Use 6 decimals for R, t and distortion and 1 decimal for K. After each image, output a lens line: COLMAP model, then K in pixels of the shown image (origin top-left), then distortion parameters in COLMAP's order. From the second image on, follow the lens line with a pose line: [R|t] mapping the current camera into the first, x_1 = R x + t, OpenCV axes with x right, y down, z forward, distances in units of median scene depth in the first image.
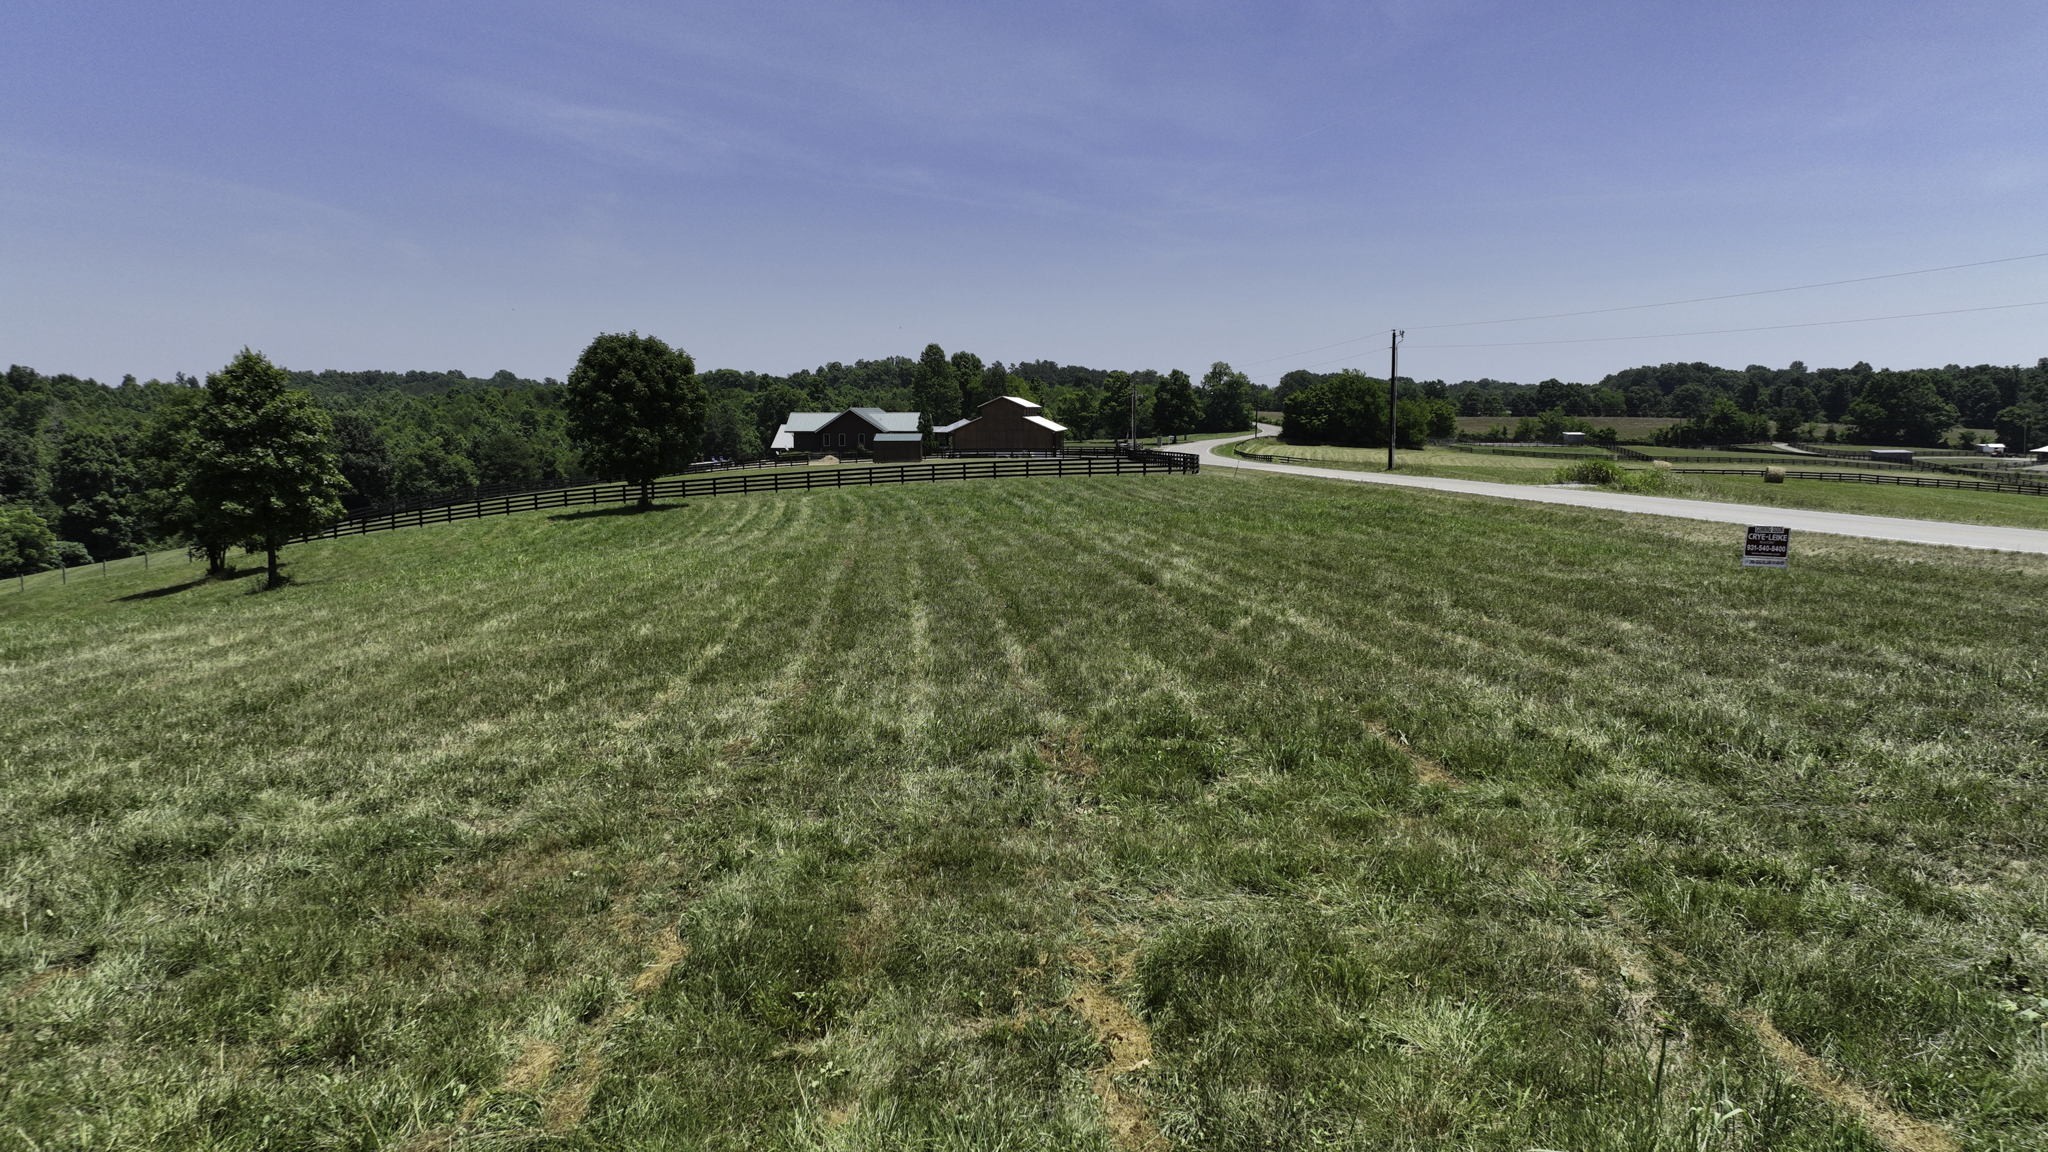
lens RADIAL K [[1434.3, 0, 1028.8], [0, 1434.3, 570.7], [0, 0, 1]] dist [-0.007400, 0.025721]
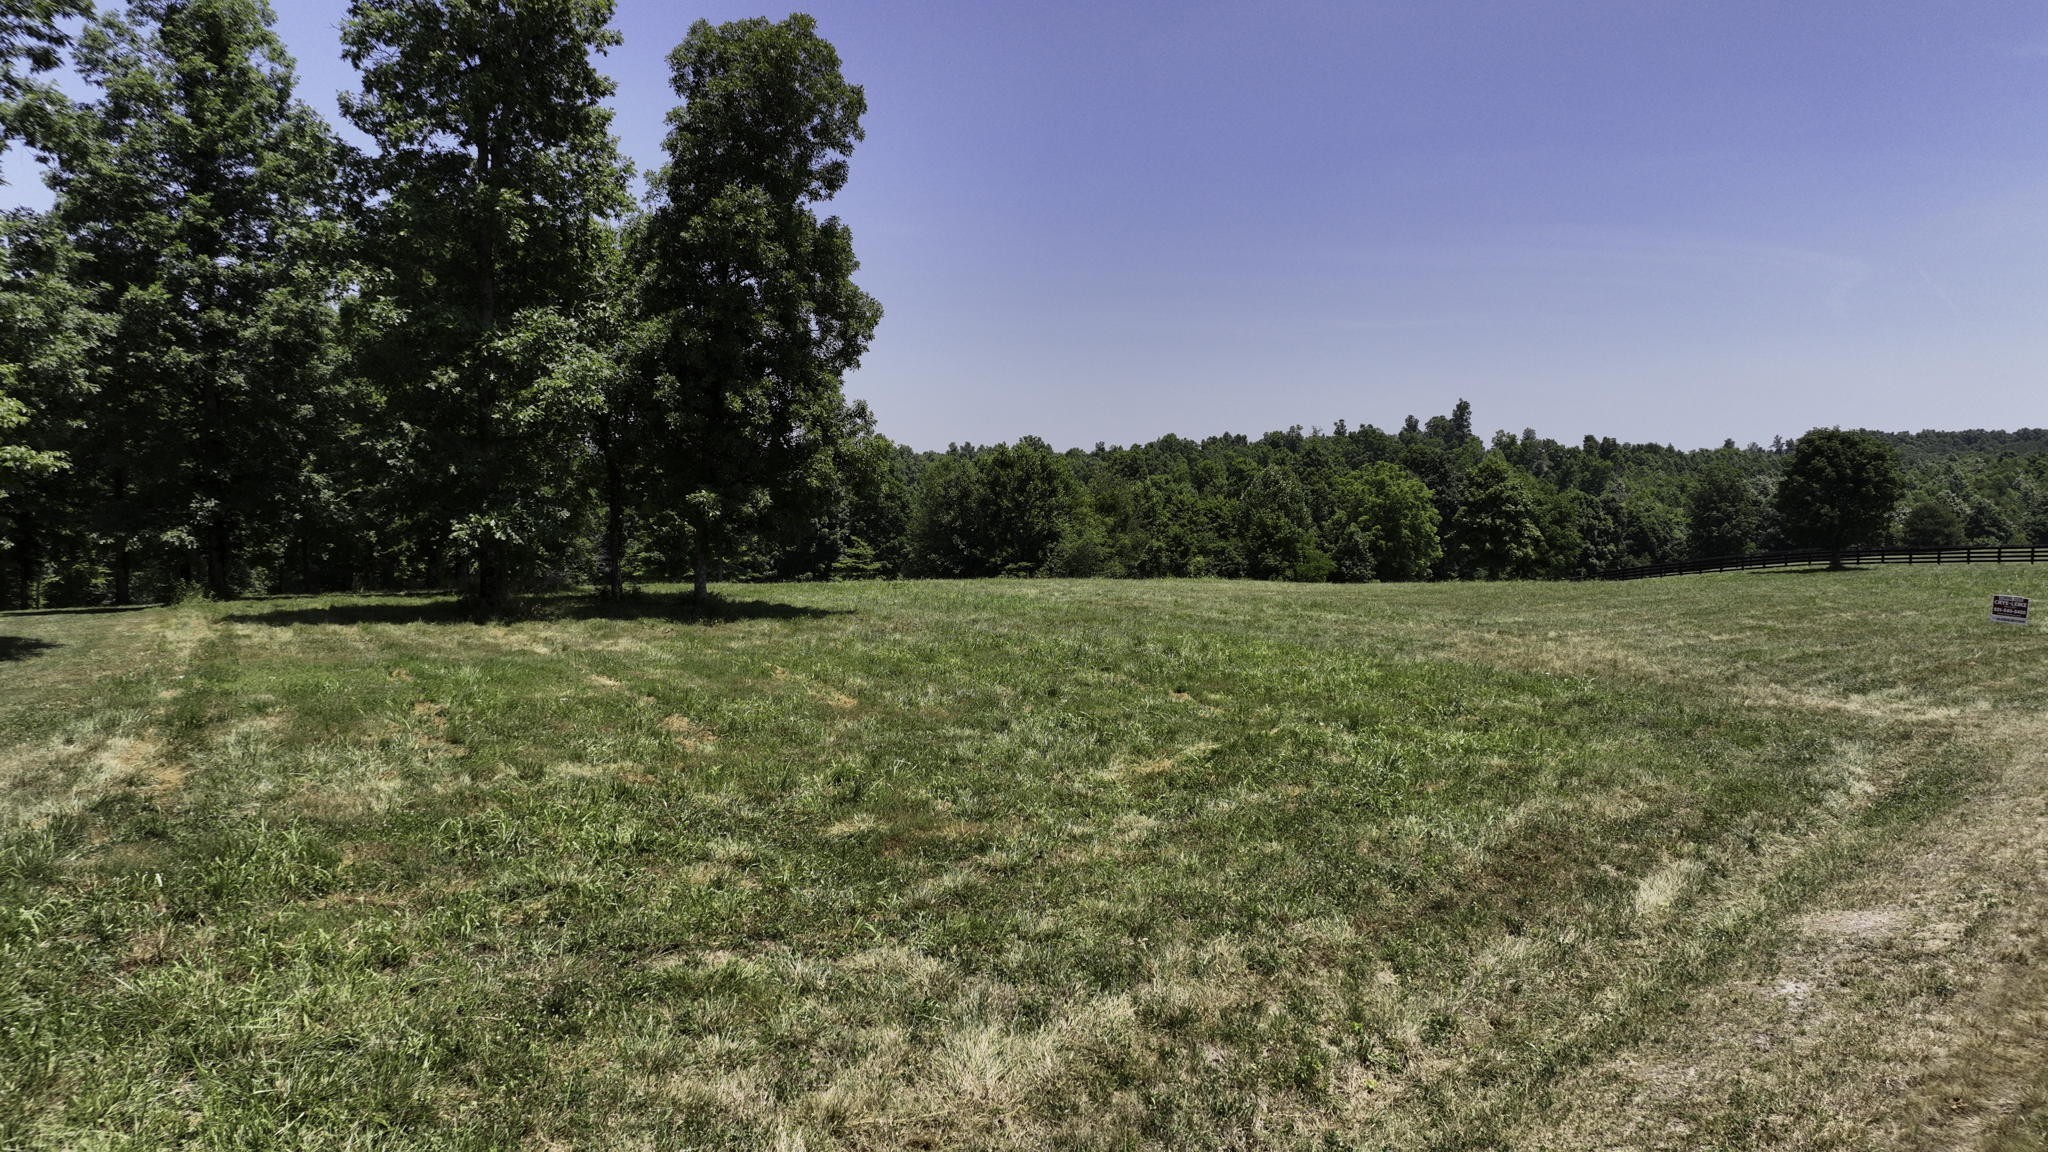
lens RADIAL K [[1434.3, 0, 1023.5], [0, 1434.3, 573.0], [0, 0, 1]] dist [-0.007400, 0.025721]
pose [[0.514022, 0.063179, -0.855447, 2.739088], [-0.096394, 0.995221, 0.015581, 0.046027], [0.852343, 0.074451, 0.517656, -1.449736]]
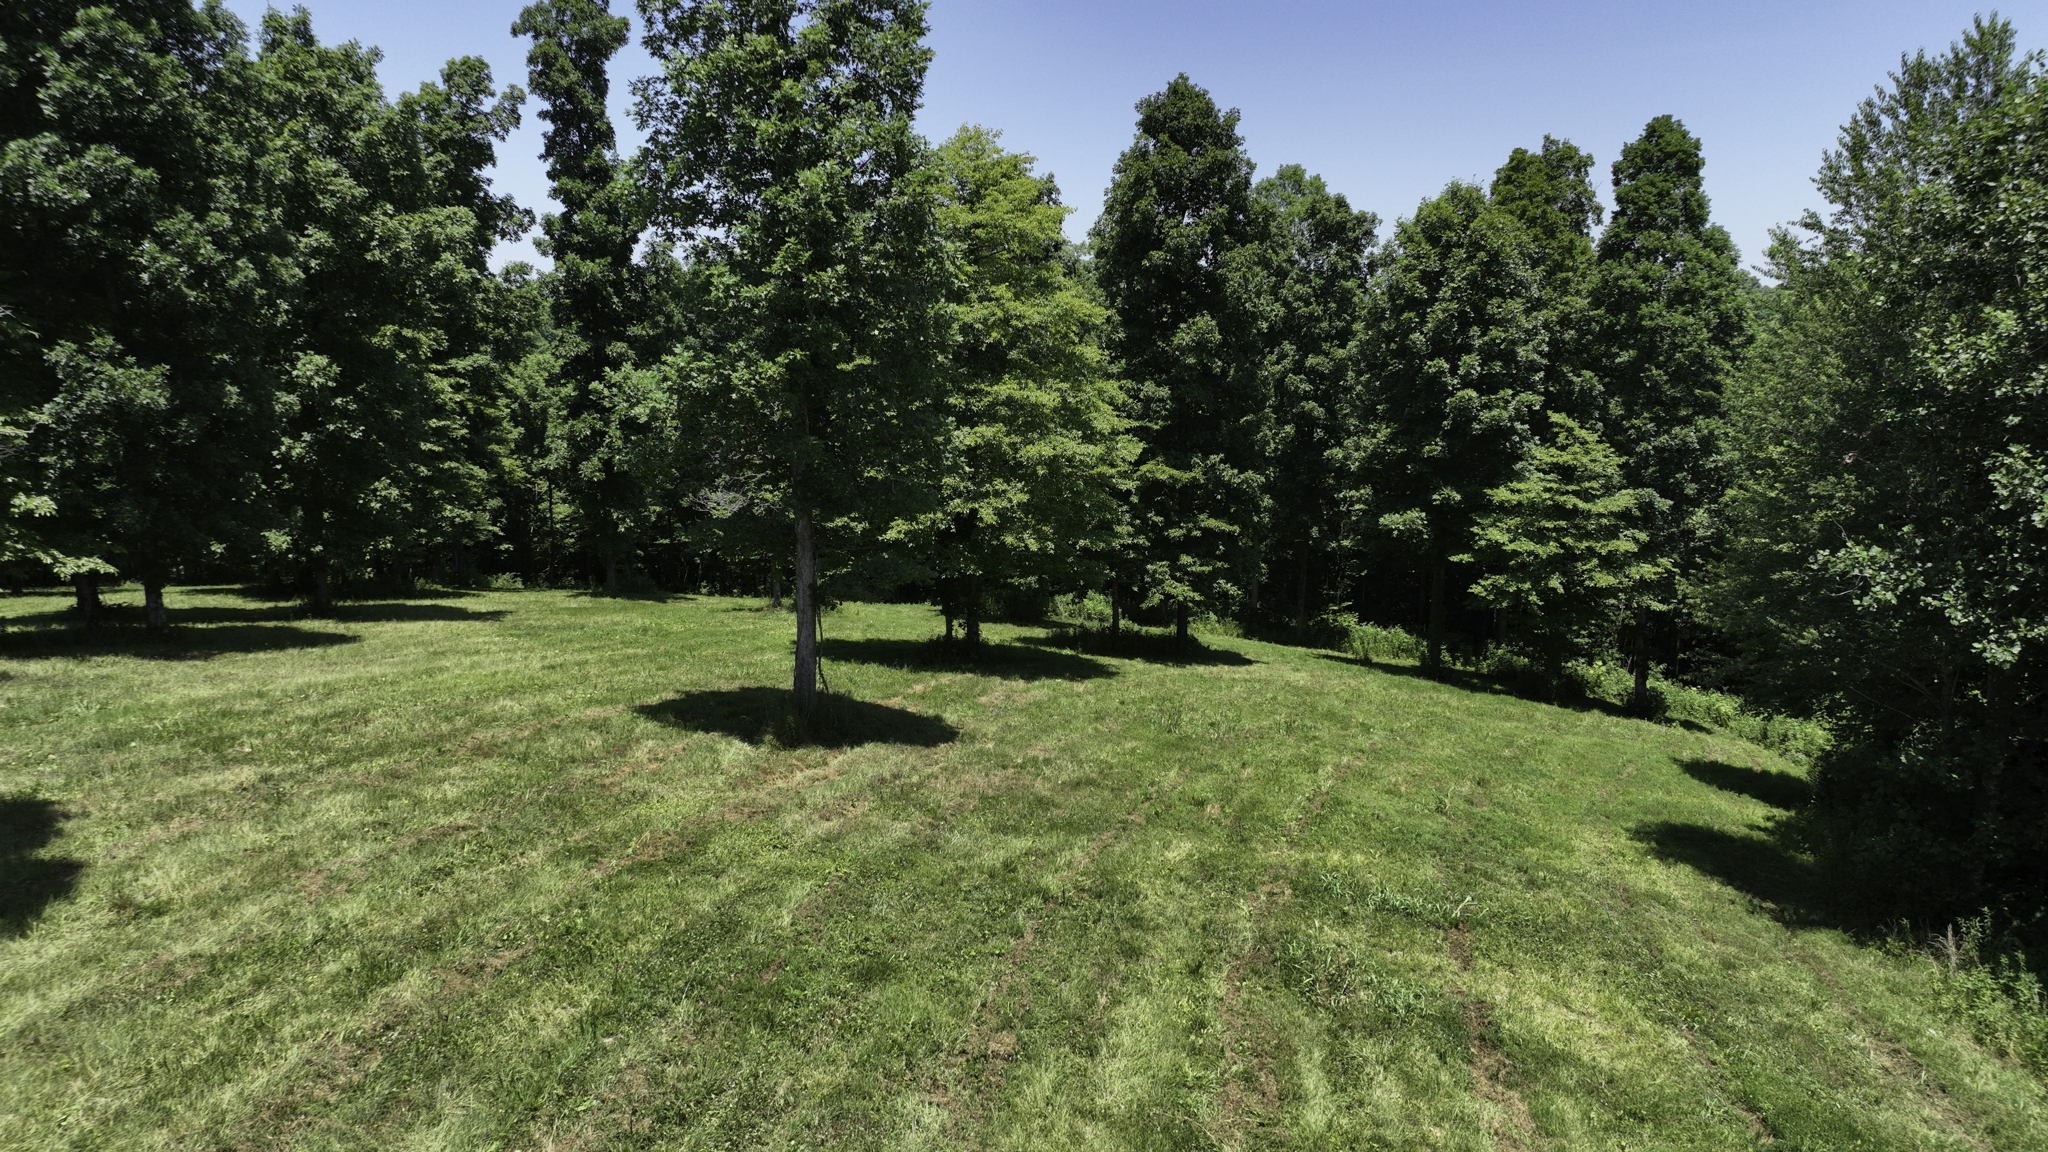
lens RADIAL K [[1434.3, 0, 1019.5], [0, 1434.3, 579.9], [0, 0, 1]] dist [-0.007400, 0.025721]
pose [[-0.004341, 0.178702, -0.983894, -4.086185], [-0.107619, 0.978105, 0.178125, -0.037363], [0.994183, 0.106659, 0.014986, 1.965823]]
